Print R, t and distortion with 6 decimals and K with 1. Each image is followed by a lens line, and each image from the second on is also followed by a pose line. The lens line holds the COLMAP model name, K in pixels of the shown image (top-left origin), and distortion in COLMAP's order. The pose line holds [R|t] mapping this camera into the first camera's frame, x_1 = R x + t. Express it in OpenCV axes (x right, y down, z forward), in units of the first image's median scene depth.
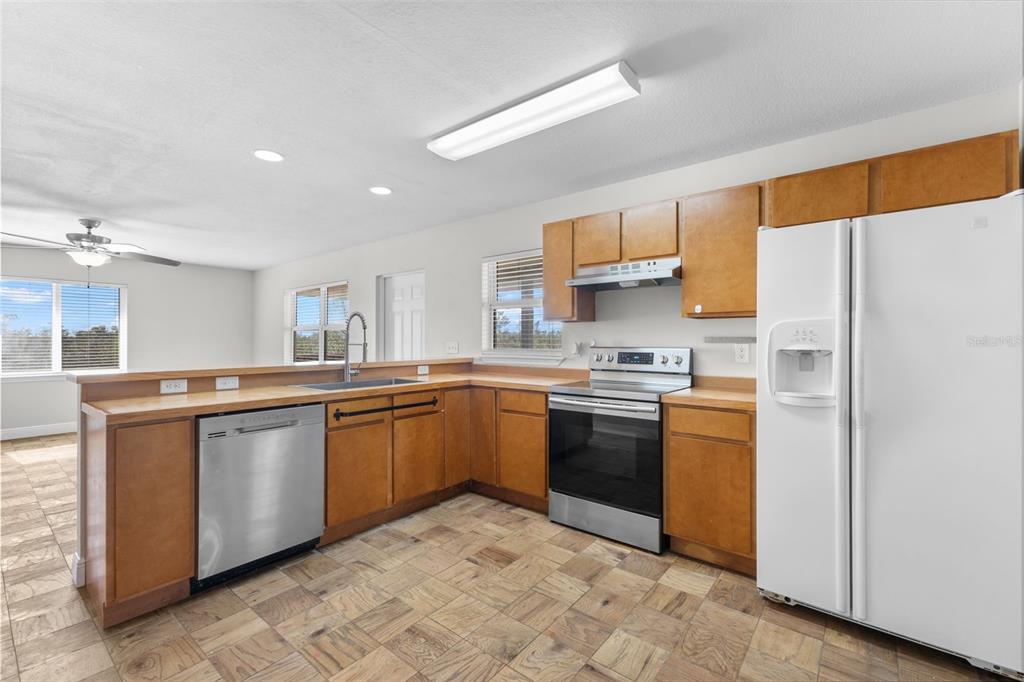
lens RADIAL K [[444.0, 0, 516.1], [0, 444.0, 336.9], [0, 0, 1]] dist [0.008578, 0.000254]
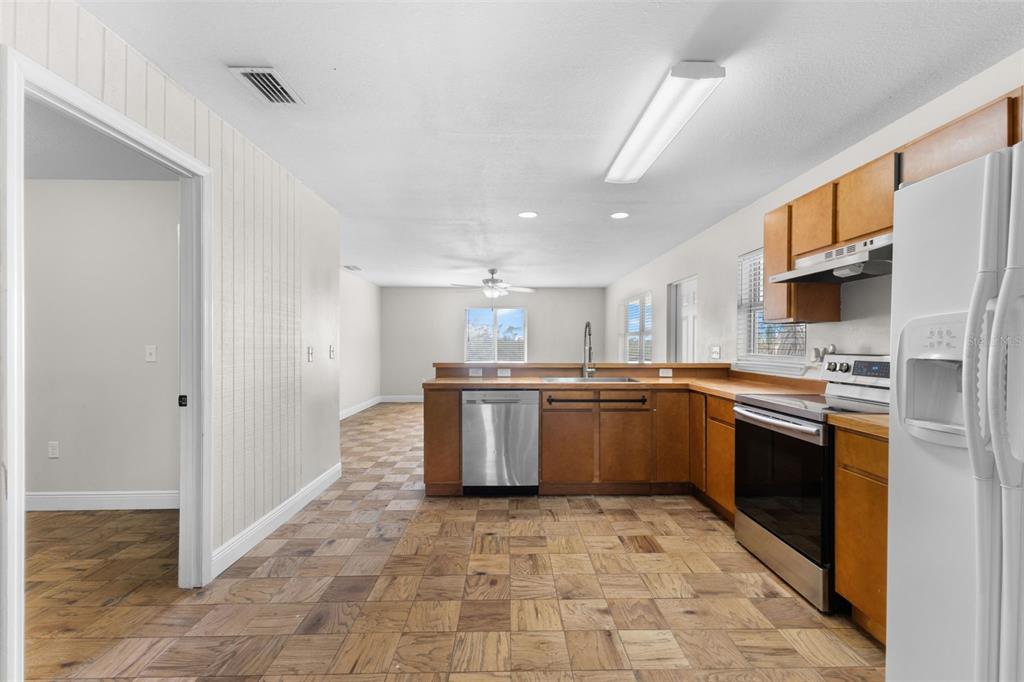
lens RADIAL K [[448.9, 0, 512.0], [0, 448.9, 341.0], [0, 0, 1]] dist [0.001625, 0.000648]
pose [[0.630741, -0.004241, -0.775981, 0.557295], [0.004124, 0.999989, -0.002113, -0.000410], [0.775982, -0.001868, 0.630752, 0.056180]]
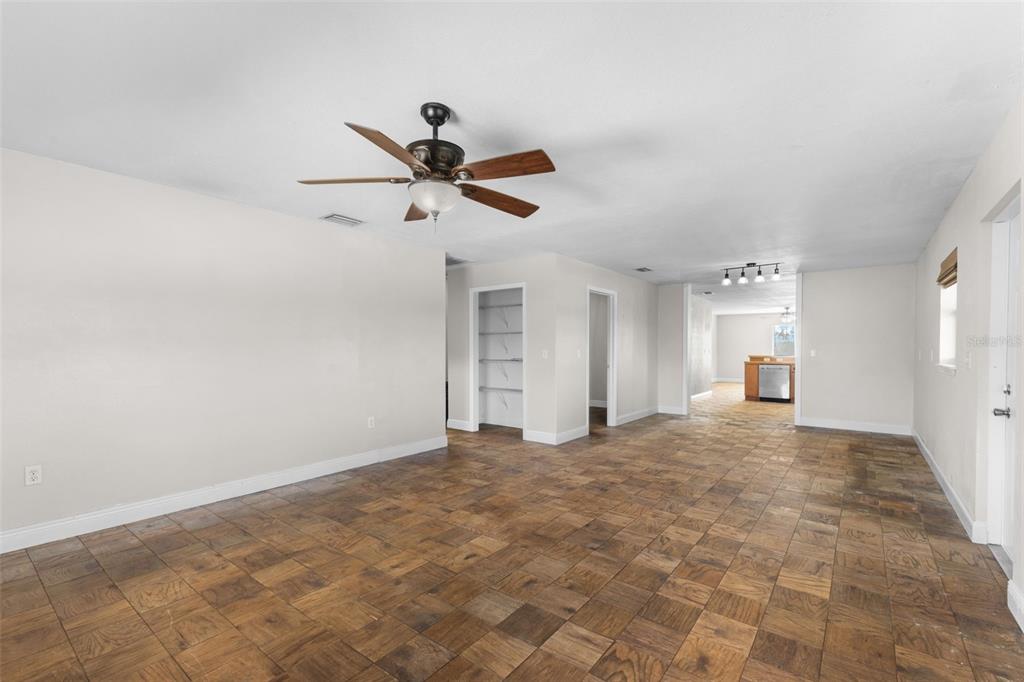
lens RADIAL K [[448.9, 0, 512.0], [0, 448.9, 341.0], [0, 0, 1]] dist [0.001625, 0.000648]
pose [[0.001821, -0.010165, -0.999947, 3.238379], [0.007319, 0.999922, -0.010151, -0.034949], [0.999972, -0.007300, 0.001896, -1.324758]]
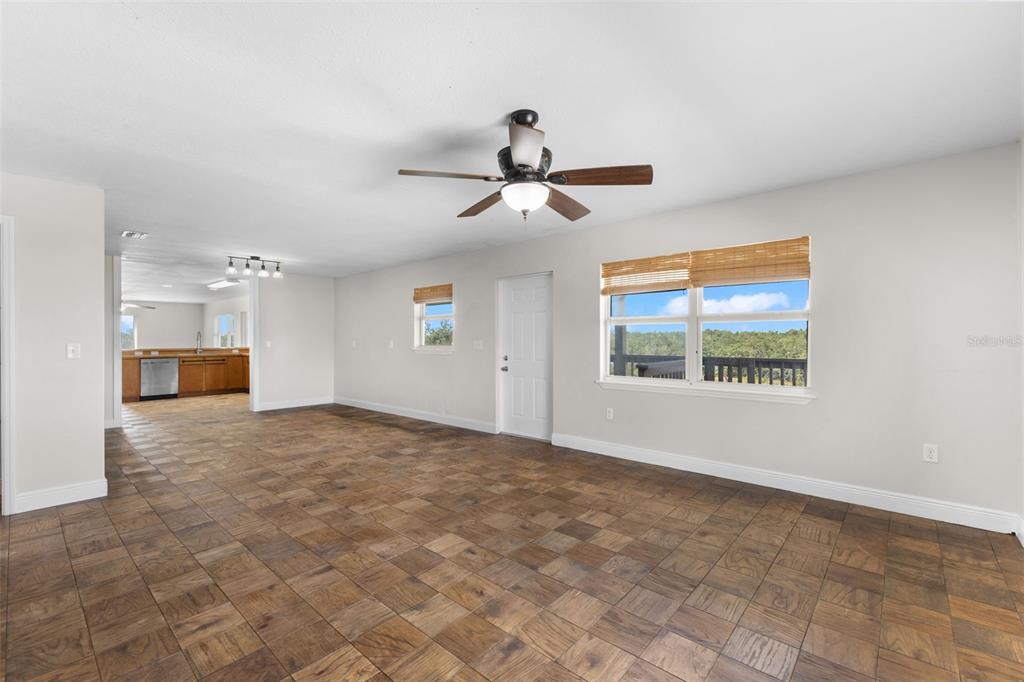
lens RADIAL K [[444.0, 0, 516.1], [0, 444.0, 336.9], [0, 0, 1]] dist [0.008578, 0.000254]
pose [[0.998217, 0.001892, -0.059658, 2.415275], [-0.001593, 0.999986, 0.005065, -0.042854], [0.059667, -0.004961, 0.998206, -2.356760]]
